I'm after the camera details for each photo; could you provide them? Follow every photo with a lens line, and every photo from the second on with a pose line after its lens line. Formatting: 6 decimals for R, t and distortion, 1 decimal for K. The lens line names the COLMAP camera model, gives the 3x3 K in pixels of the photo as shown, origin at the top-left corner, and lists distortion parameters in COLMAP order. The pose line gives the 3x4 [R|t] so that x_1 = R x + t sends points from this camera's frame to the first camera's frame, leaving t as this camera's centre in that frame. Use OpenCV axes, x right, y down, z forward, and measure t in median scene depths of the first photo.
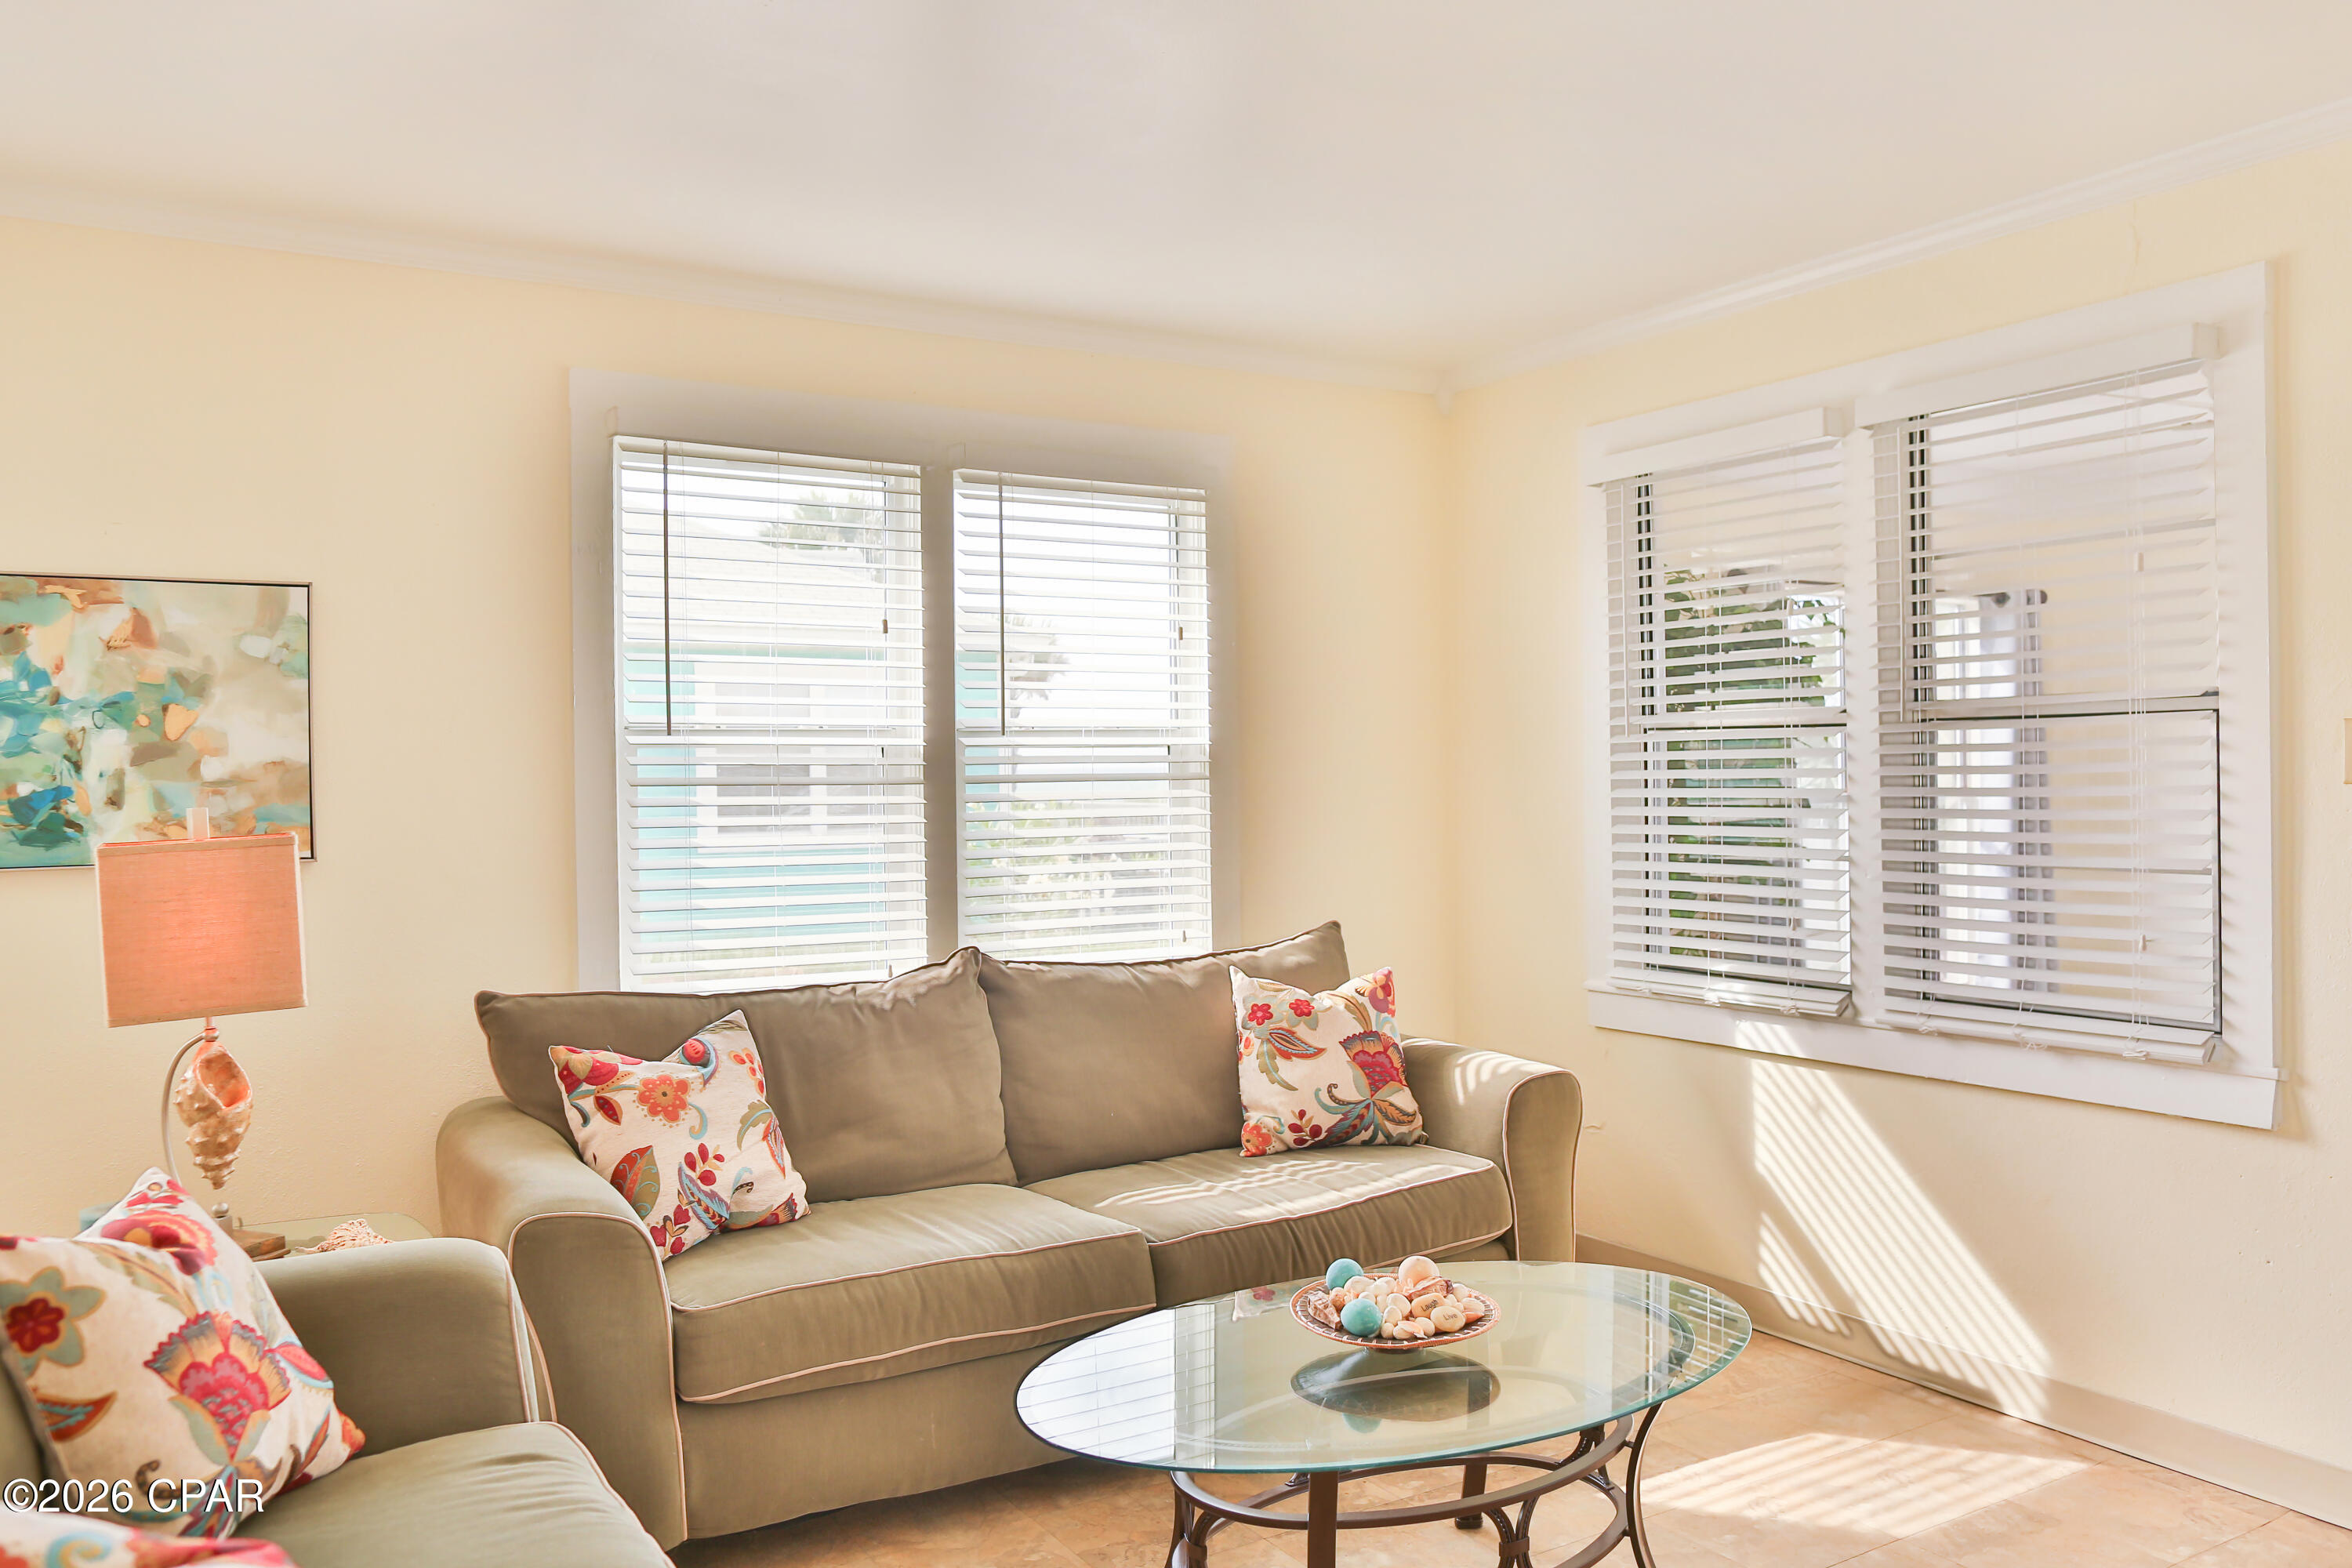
lens RADIAL K [[1730.3, 0, 1186.3], [0, 1730.3, 779.1], [0, 0, 1]] dist [-0.065728, 0.061825]
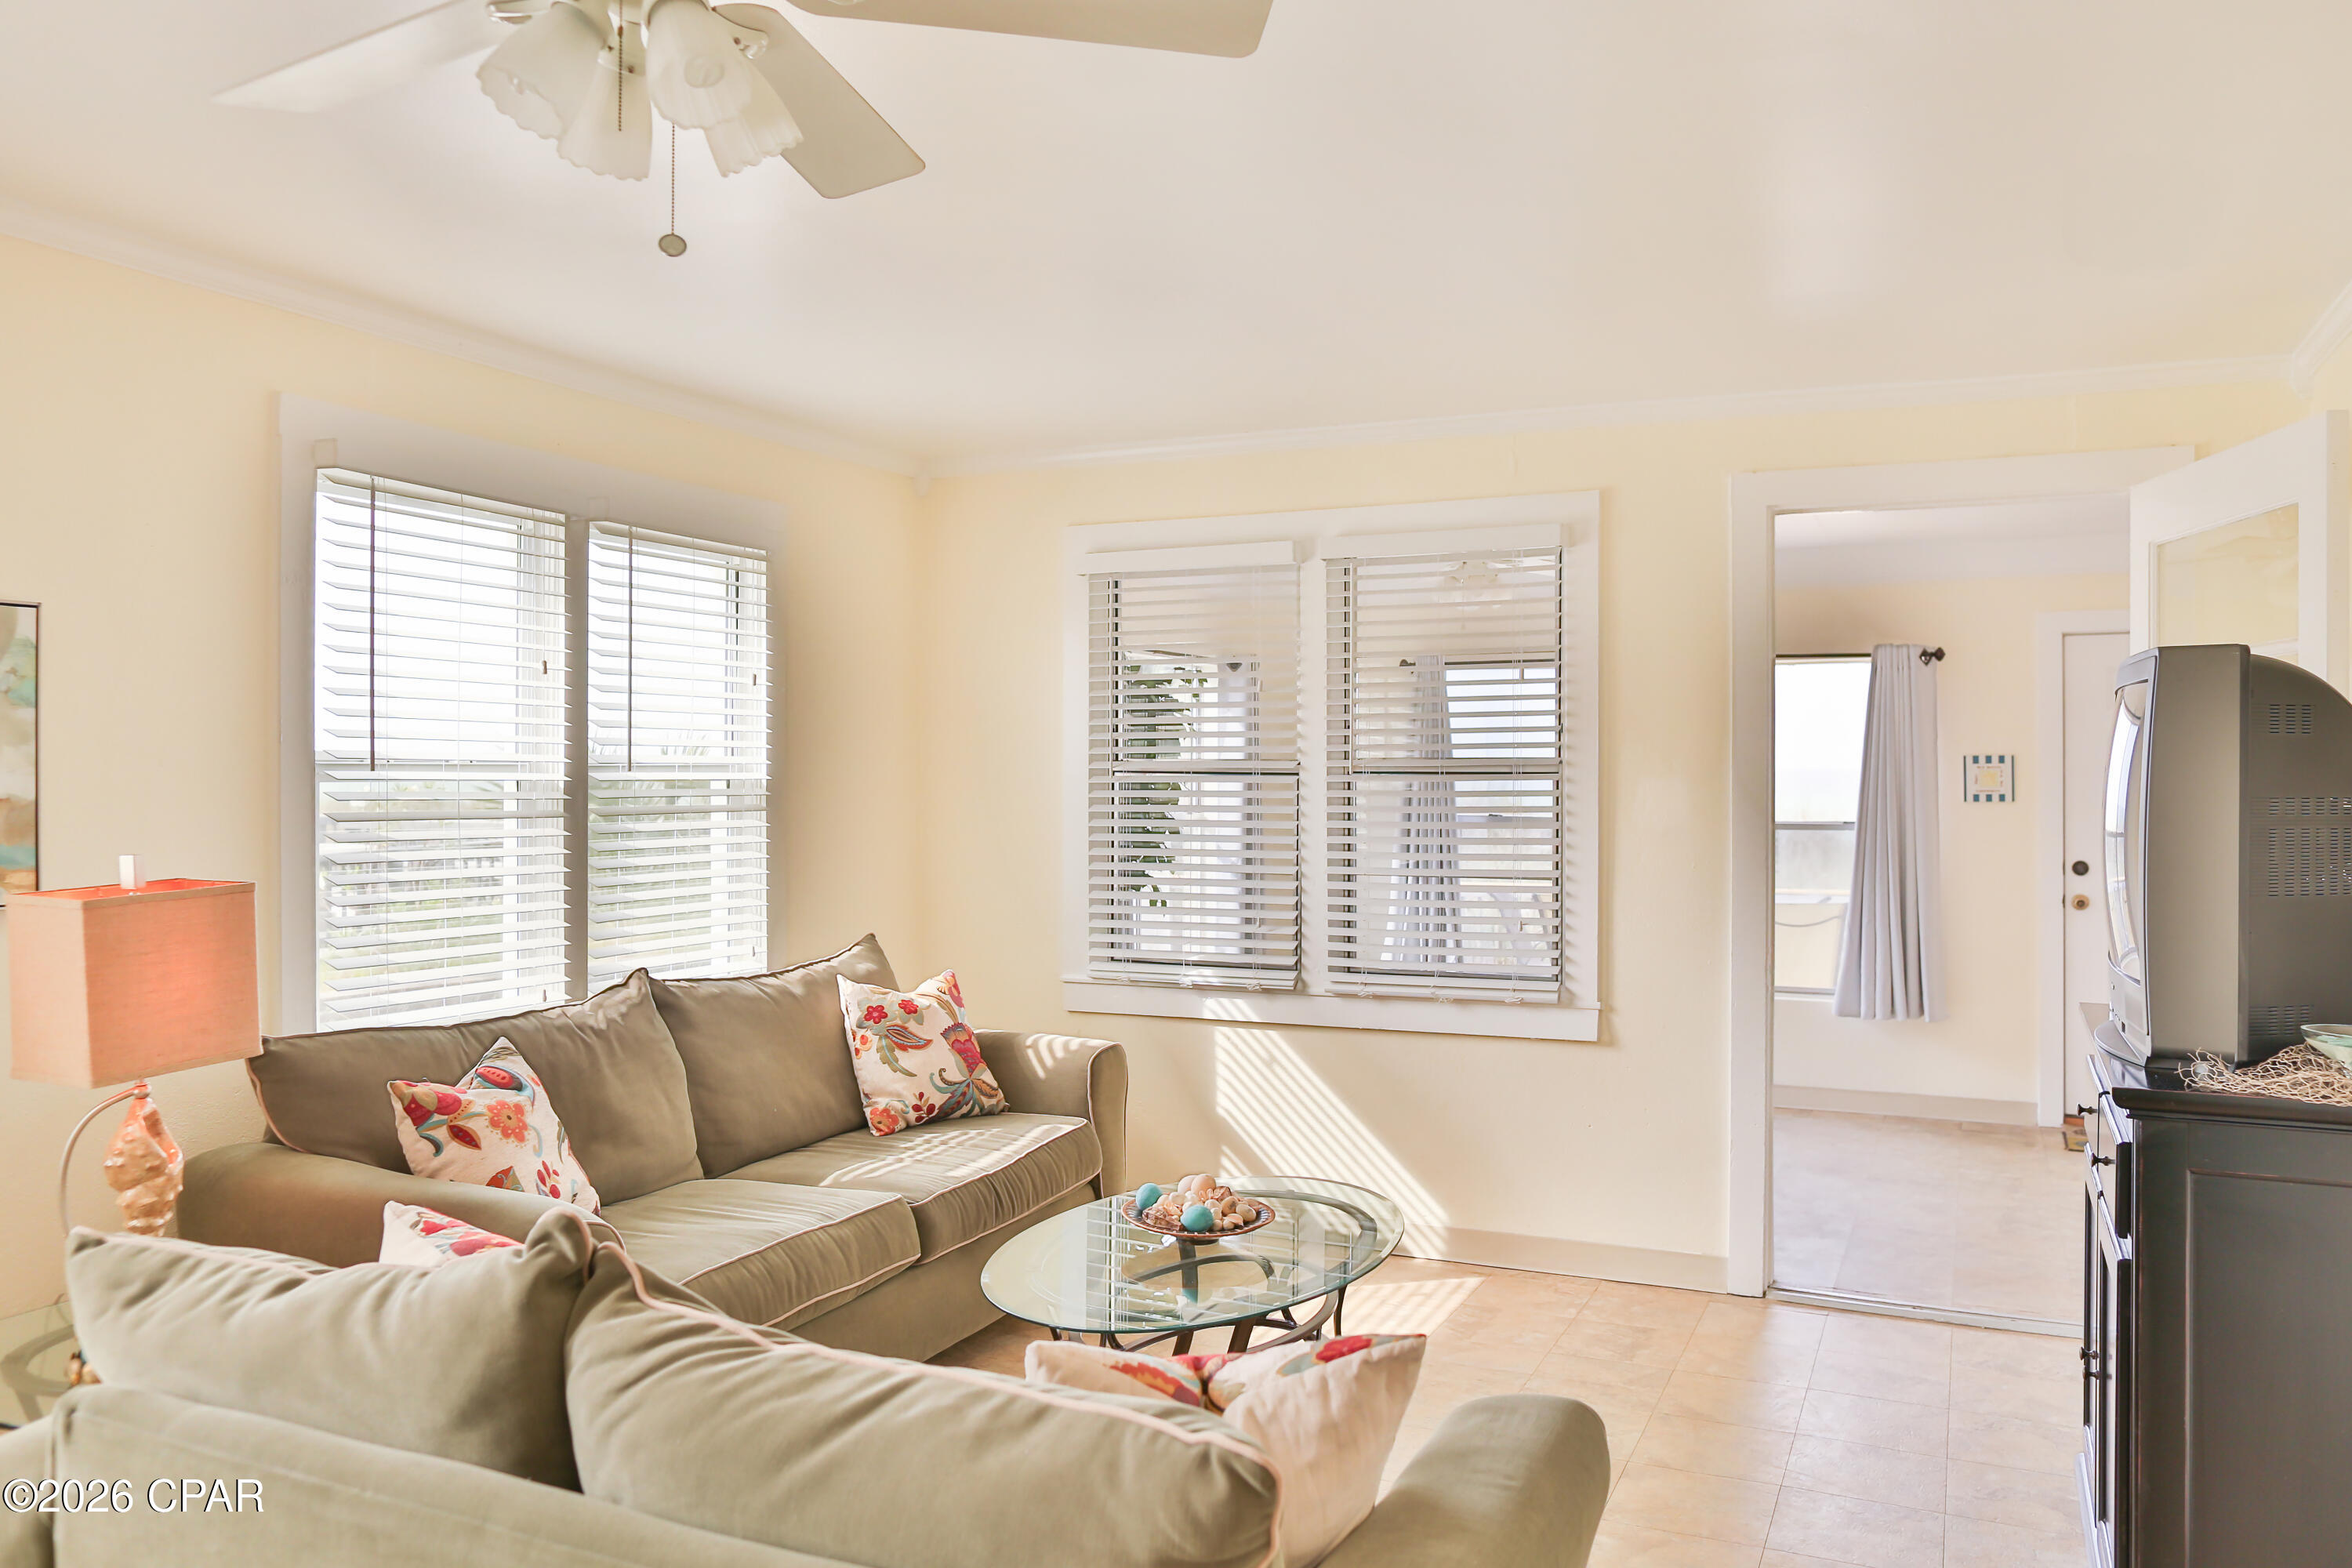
lens RADIAL K [[1730.3, 0, 1186.3], [0, 1730.3, 779.1], [0, 0, 1]] dist [-0.065728, 0.061825]
pose [[0.830566, 0.011156, 0.556809, -0.442914], [-0.009121, 0.999938, -0.006429, -0.017806], [-0.556846, 0.000261, 0.830616, -0.087021]]
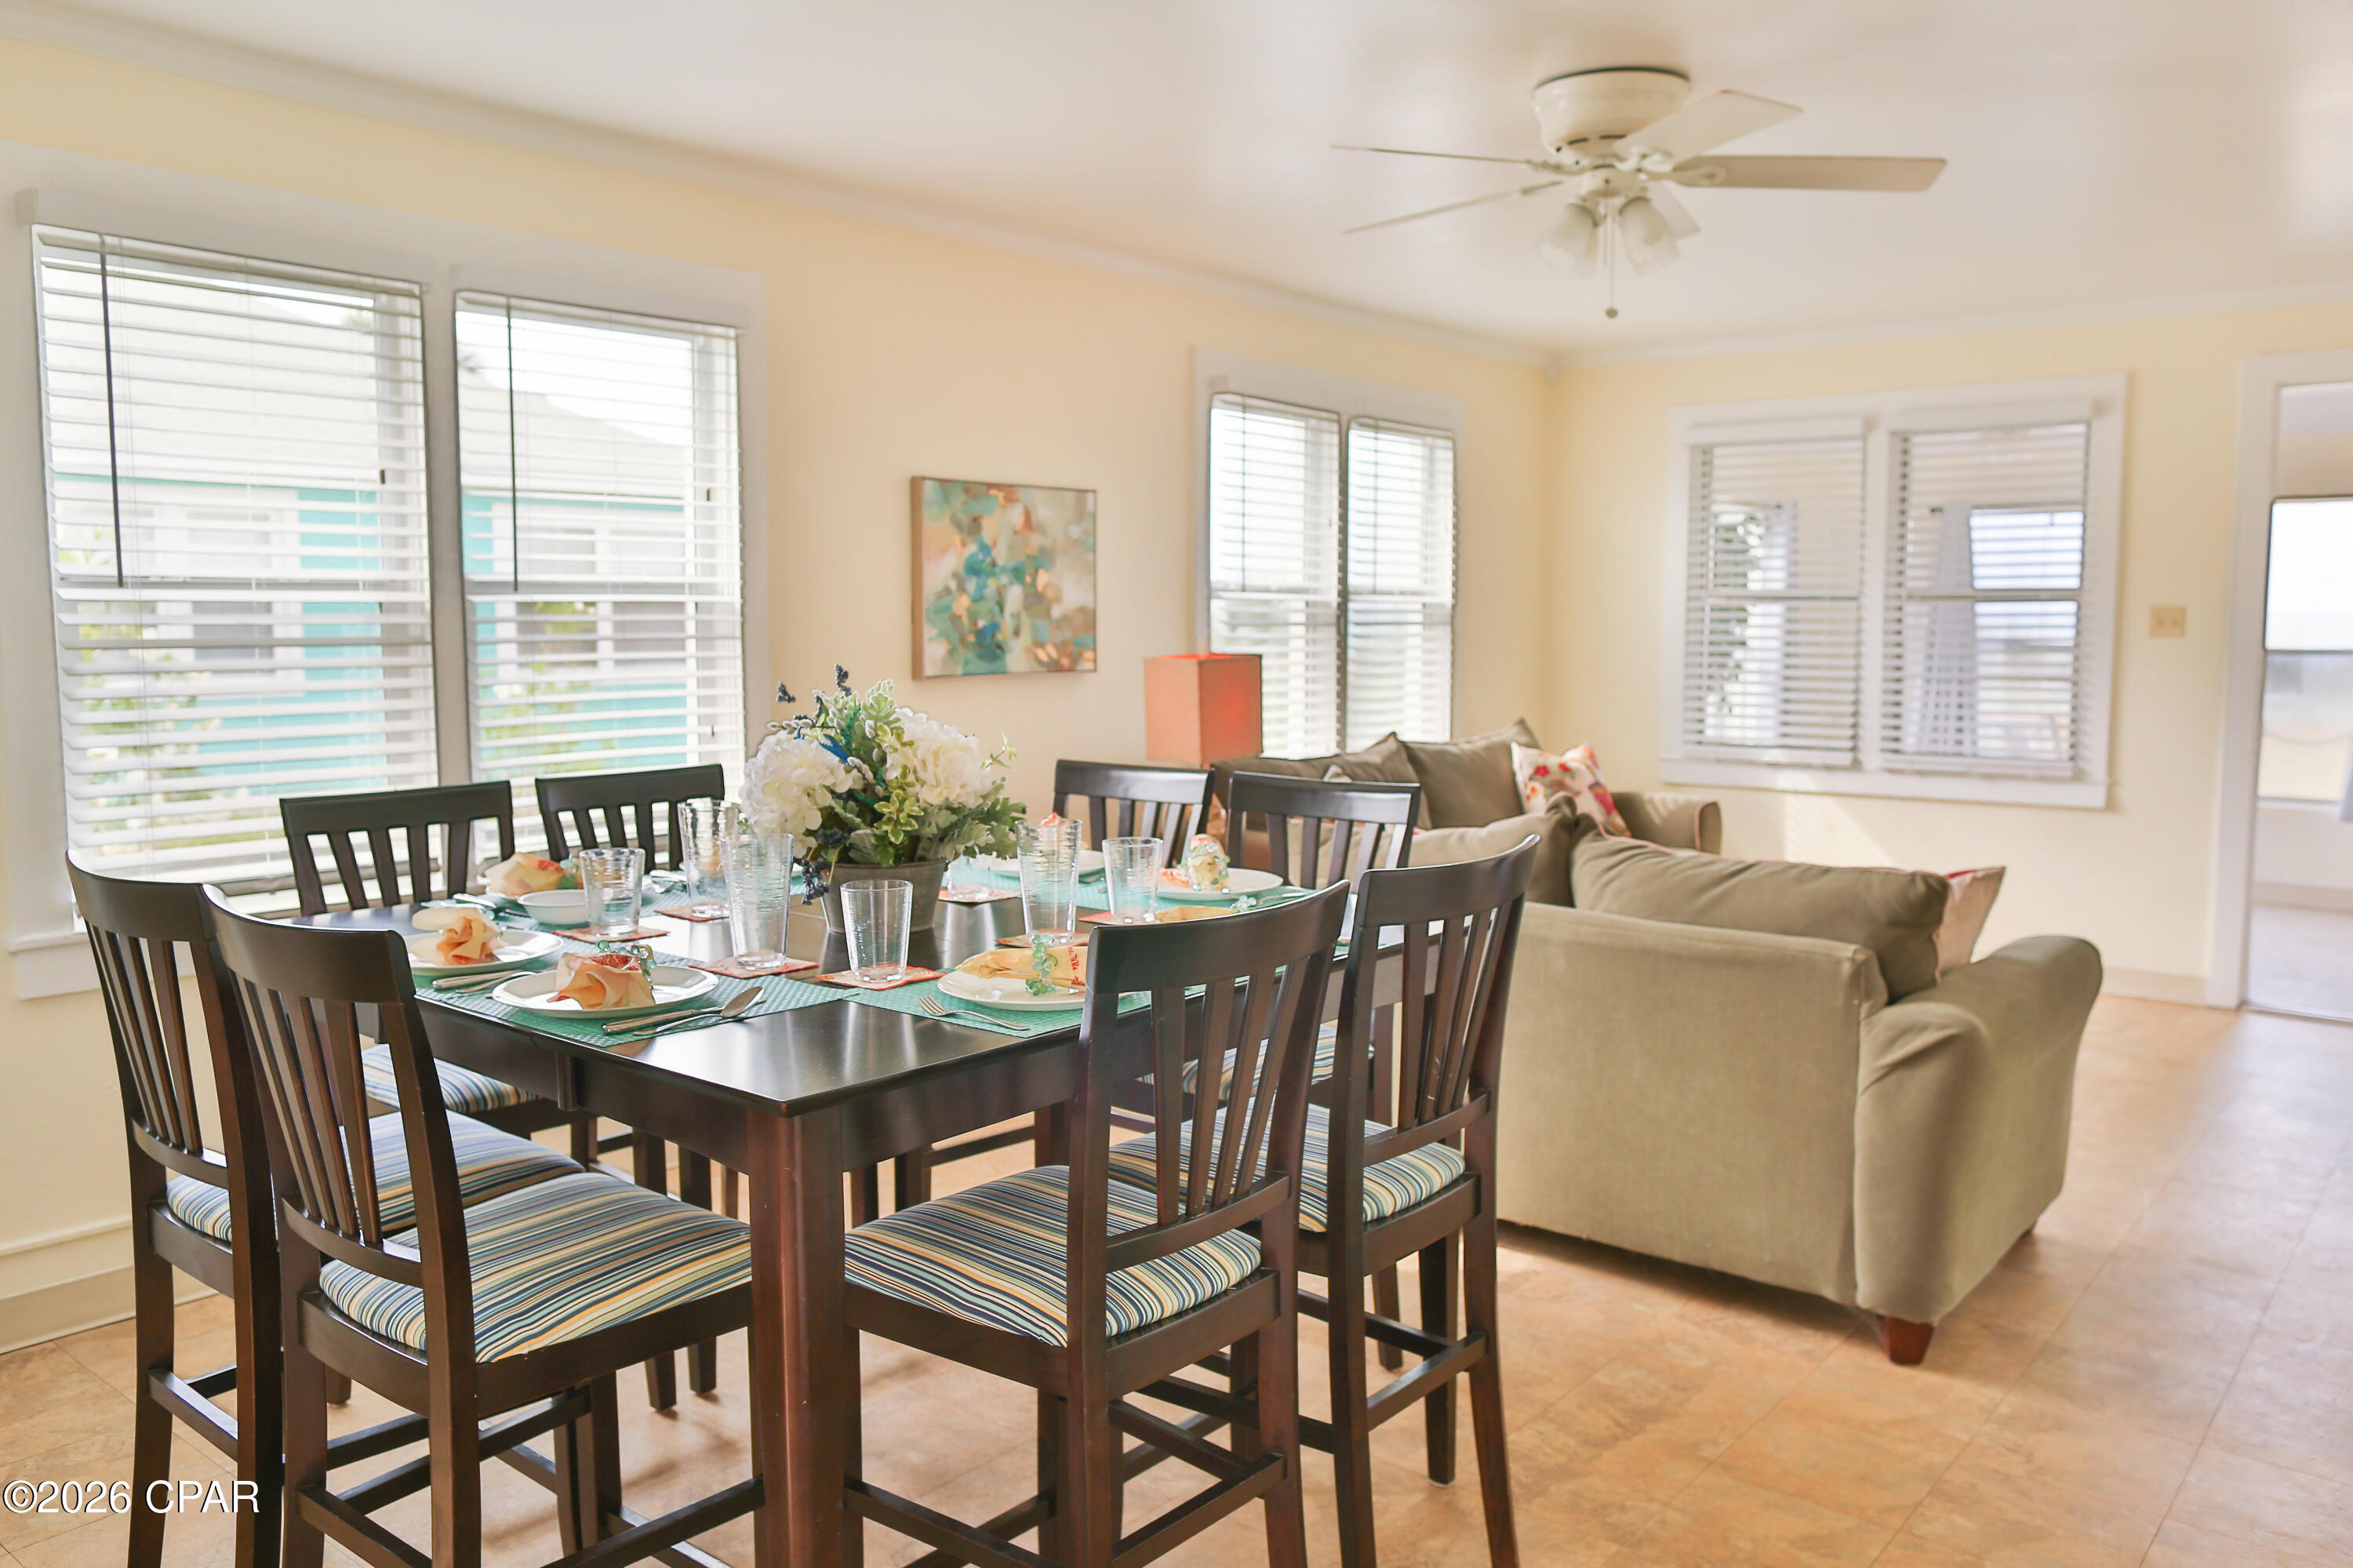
lens RADIAL K [[1731.1, 0, 1186.8], [0, 1731.1, 779.1], [0, 0, 1]] dist [-0.065728, 0.061825]
pose [[0.946021, -0.017646, 0.323623, -0.815451], [-0.011094, 0.996169, 0.086747, 0.006412], [-0.323914, -0.085655, 0.942201, -0.430640]]
